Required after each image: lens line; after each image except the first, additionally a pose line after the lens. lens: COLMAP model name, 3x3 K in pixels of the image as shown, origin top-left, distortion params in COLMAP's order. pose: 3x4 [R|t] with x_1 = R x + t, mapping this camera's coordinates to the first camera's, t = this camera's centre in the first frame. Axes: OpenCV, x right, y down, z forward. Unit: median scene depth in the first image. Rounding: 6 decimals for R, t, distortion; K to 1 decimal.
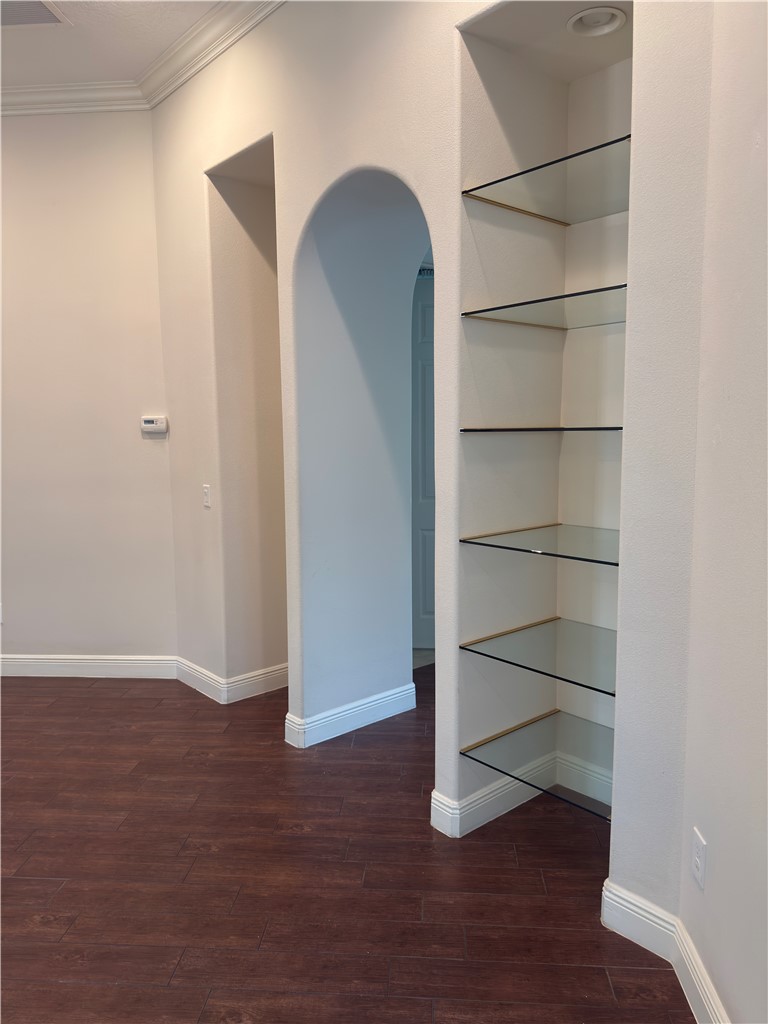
lens RADIAL K [[728.1, 0, 387.3], [0, 728.1, 510.9], [0, 0, 1]] dist [0.027433, -0.035196]
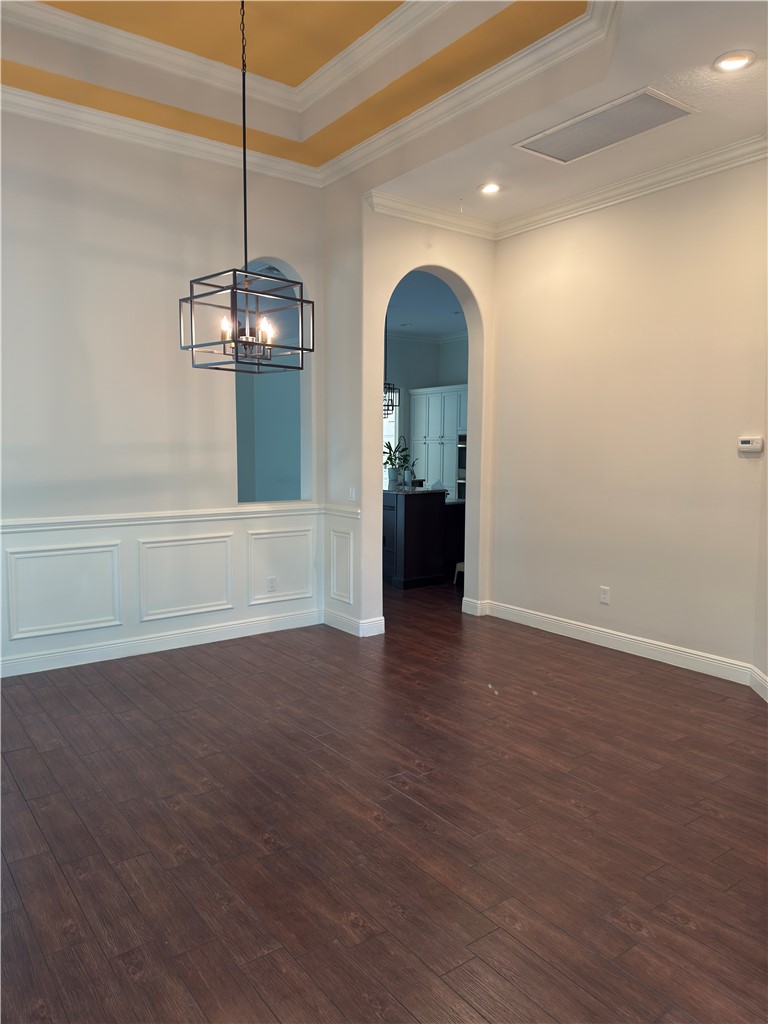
lens RADIAL K [[728.1, 0, 386.6], [0, 728.1, 508.2], [0, 0, 1]] dist [0.027433, -0.035196]
pose [[0.655154, 0.078710, -0.751384, 0.193278], [-0.098925, 0.994933, 0.017967, 0.011268], [0.748991, 0.062559, 0.659620, -0.141165]]
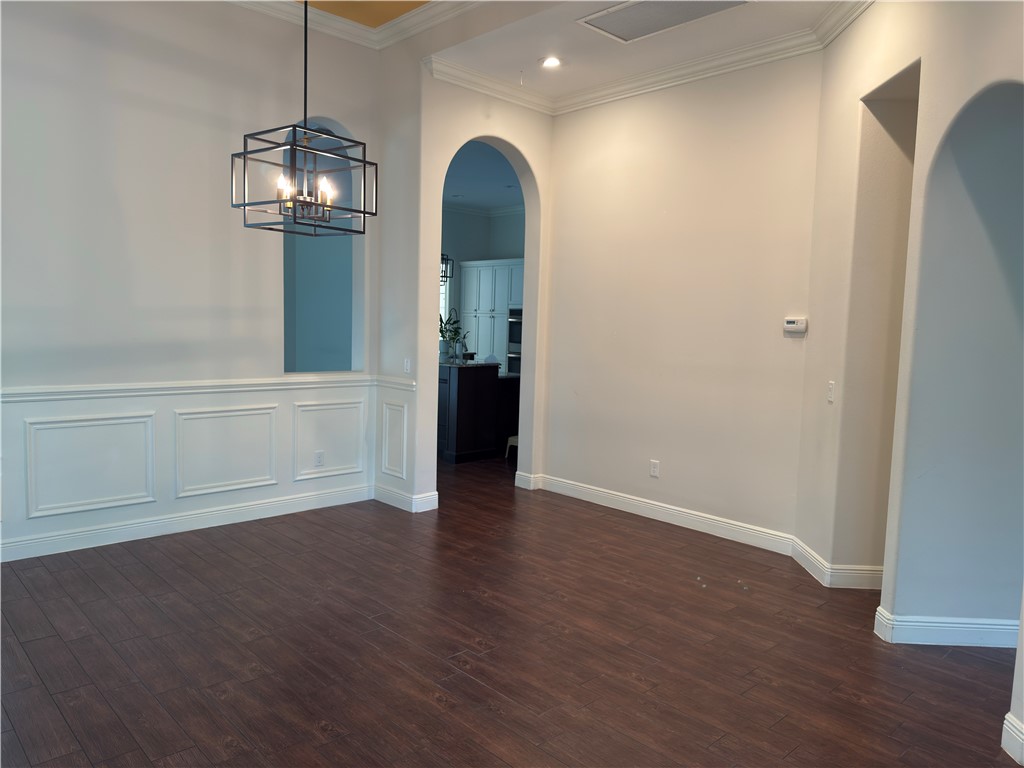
lens RADIAL K [[728.1, 0, 520.8], [0, 728.1, 382.3], [0, 0, 1]] dist [0.027433, -0.035196]
pose [[0.743600, 0.089033, -0.662671, 0.156836], [-0.115328, 0.993319, 0.004044, 0.017735], [0.658604, 0.073417, 0.748900, -0.149159]]
